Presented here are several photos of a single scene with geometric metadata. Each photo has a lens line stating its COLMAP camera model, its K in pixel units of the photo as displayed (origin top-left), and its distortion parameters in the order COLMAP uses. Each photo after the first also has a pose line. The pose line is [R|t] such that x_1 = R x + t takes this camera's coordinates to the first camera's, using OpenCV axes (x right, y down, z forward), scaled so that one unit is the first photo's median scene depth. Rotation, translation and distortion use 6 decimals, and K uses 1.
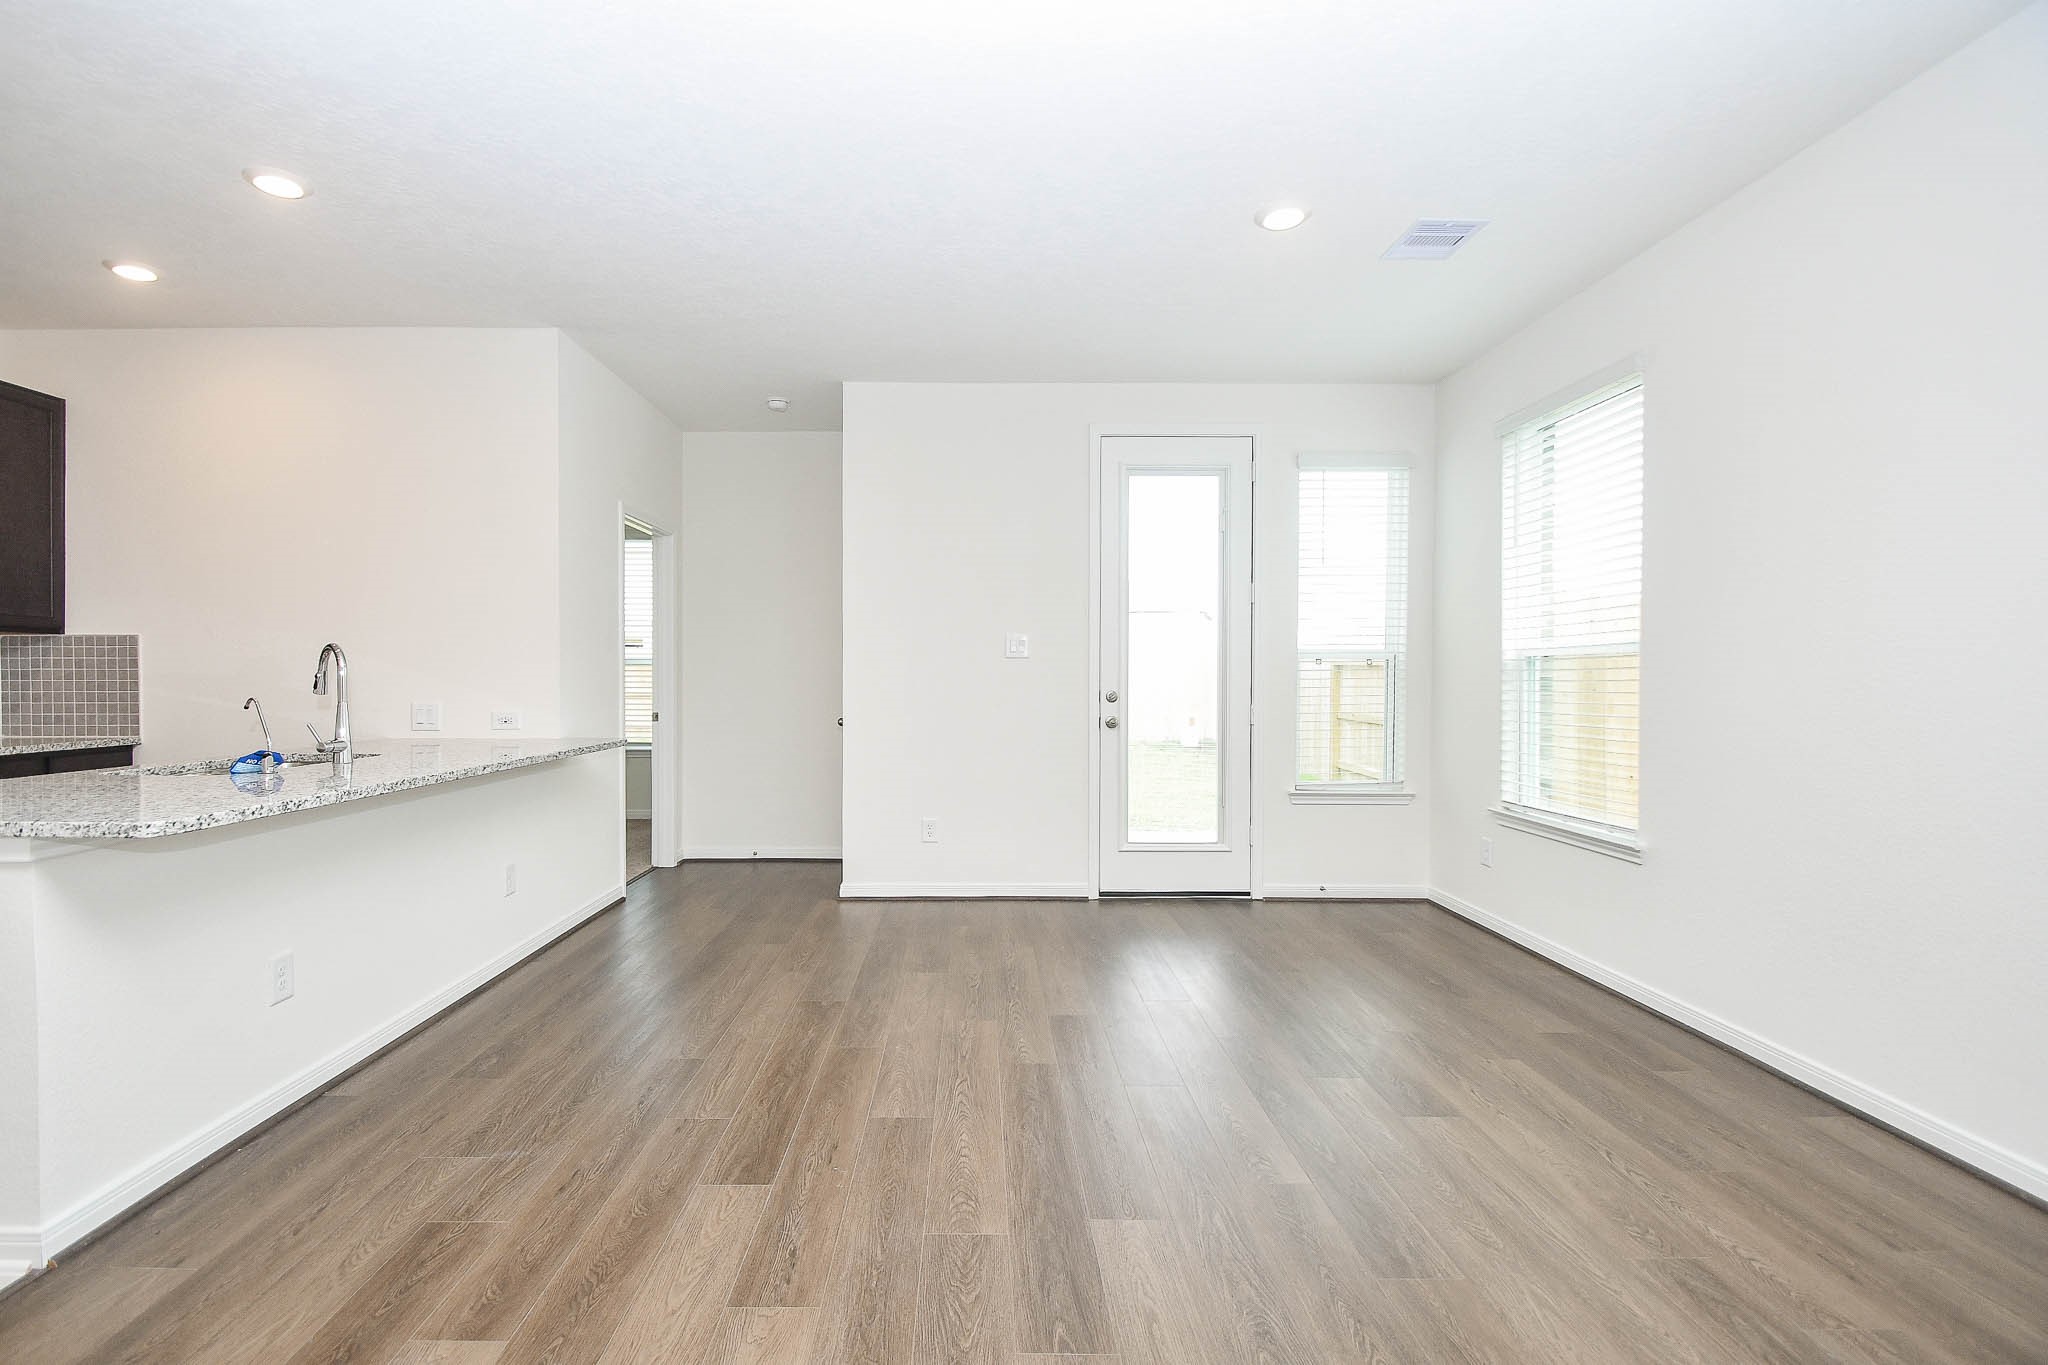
lens RADIAL K [[921.6, 0, 975.0], [0, 921.6, 688.5], [0, 0, 1]] dist [0.012165, -0.017373]
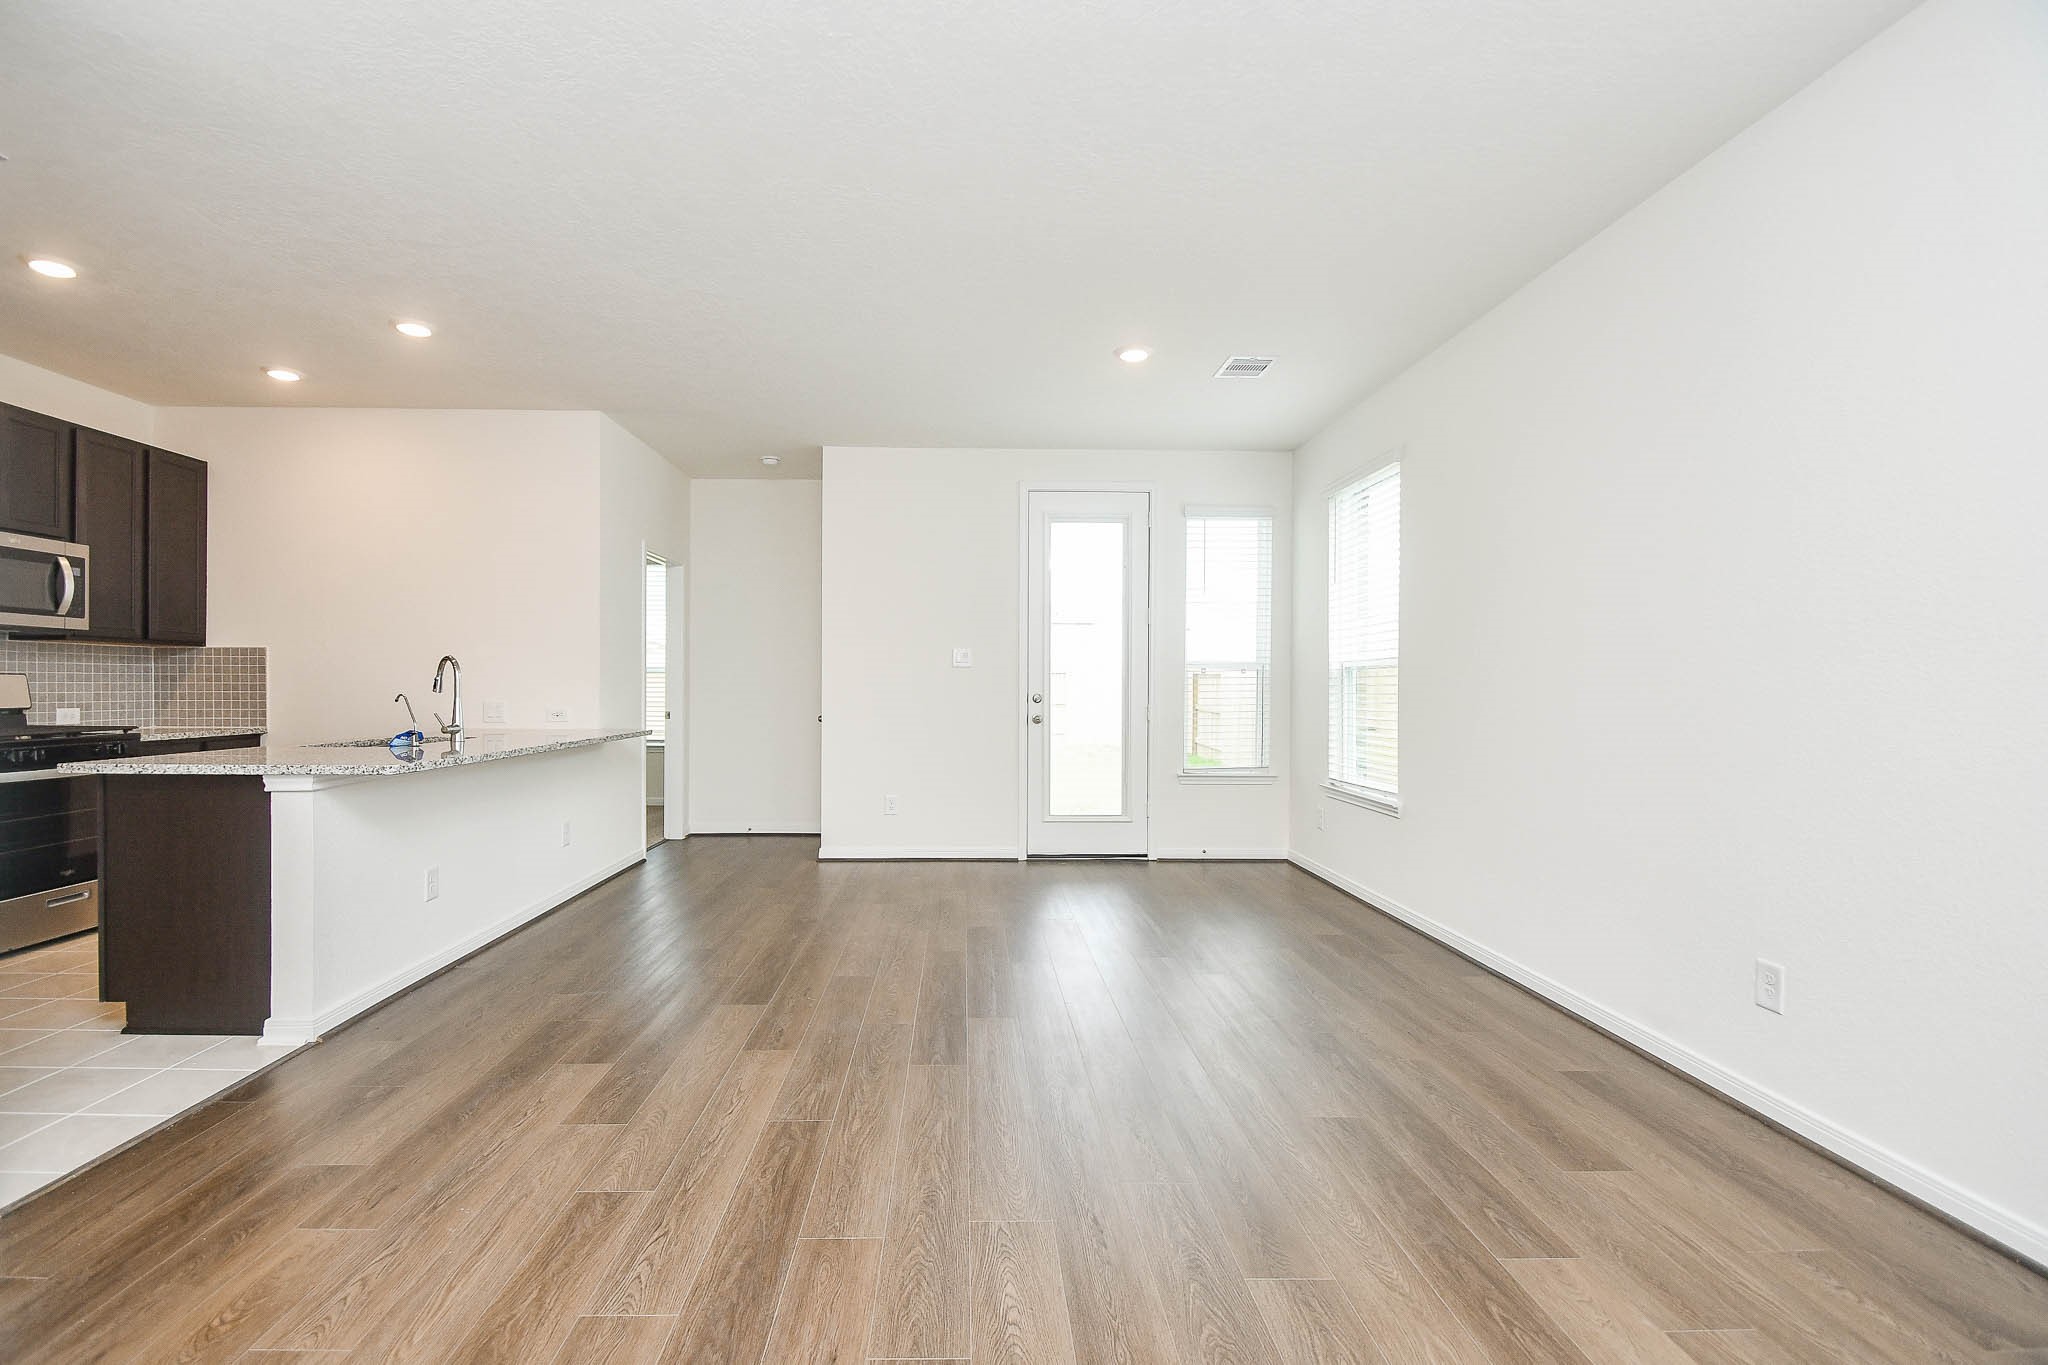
lens RADIAL K [[914.4, 0, 978.7], [0, 914.4, 687.3], [0, 0, 1]] dist [0.013338, -0.017689]
pose [[0.999837, 0.002286, 0.017932, 0.055145], [-0.002091, 0.999939, -0.010857, 0.008929], [-0.017956, 0.010817, 0.999780, -0.285789]]
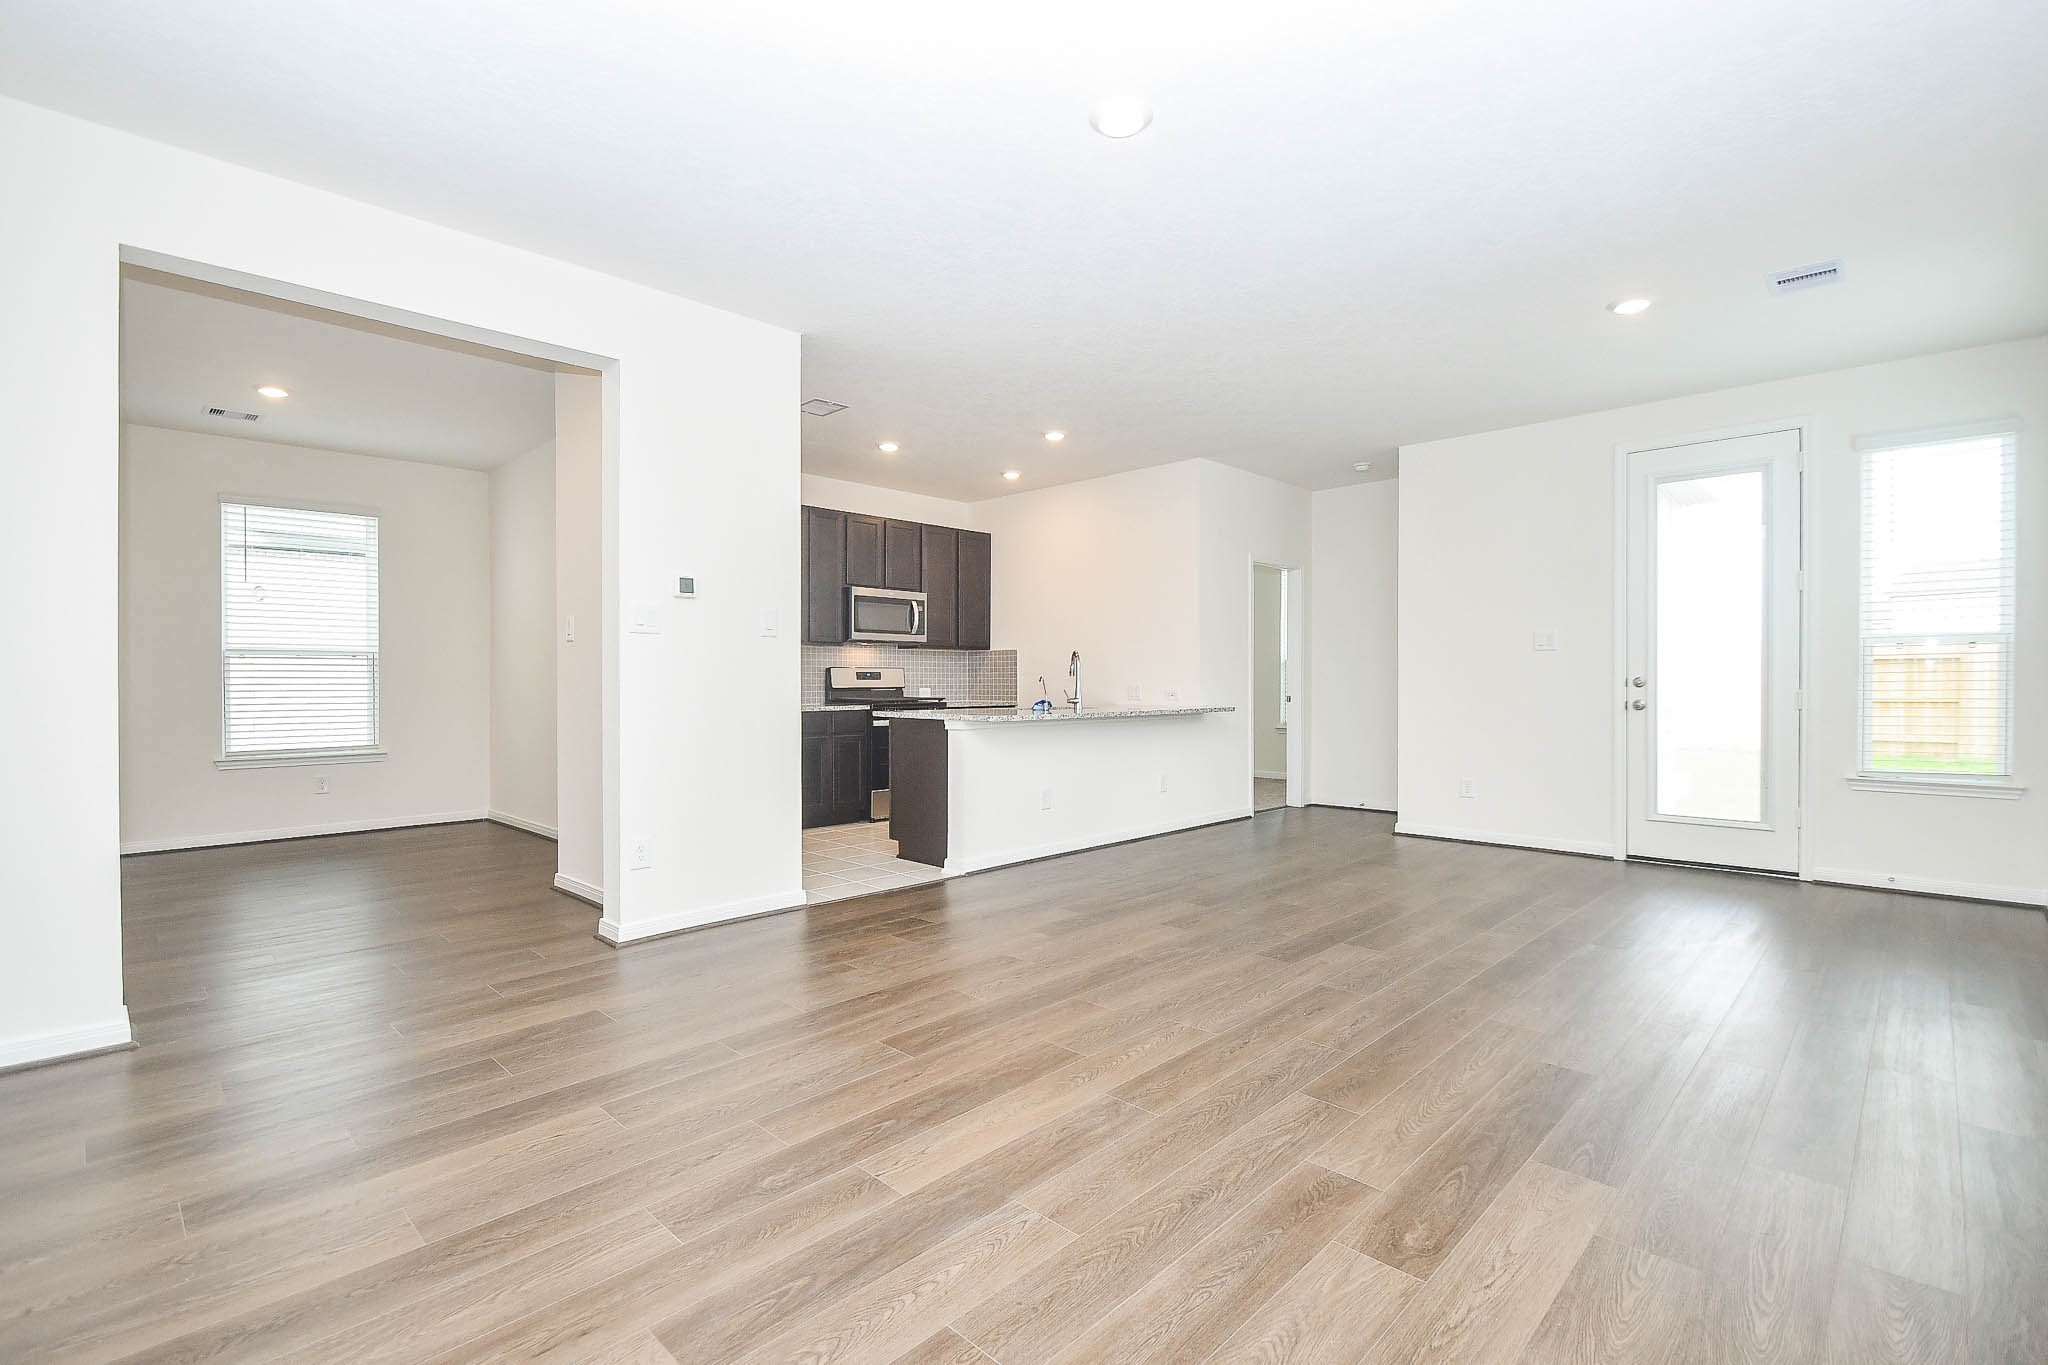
lens RADIAL K [[918.2, 0, 1015.4], [0, 918.2, 682.2], [0, 0, 1]] dist [0.014161, -0.016530]
pose [[0.709774, -0.000837, -0.704429, 0.471190], [-0.006970, 0.999942, -0.008210, 0.027767], [0.704395, 0.010737, 0.709727, -0.394924]]
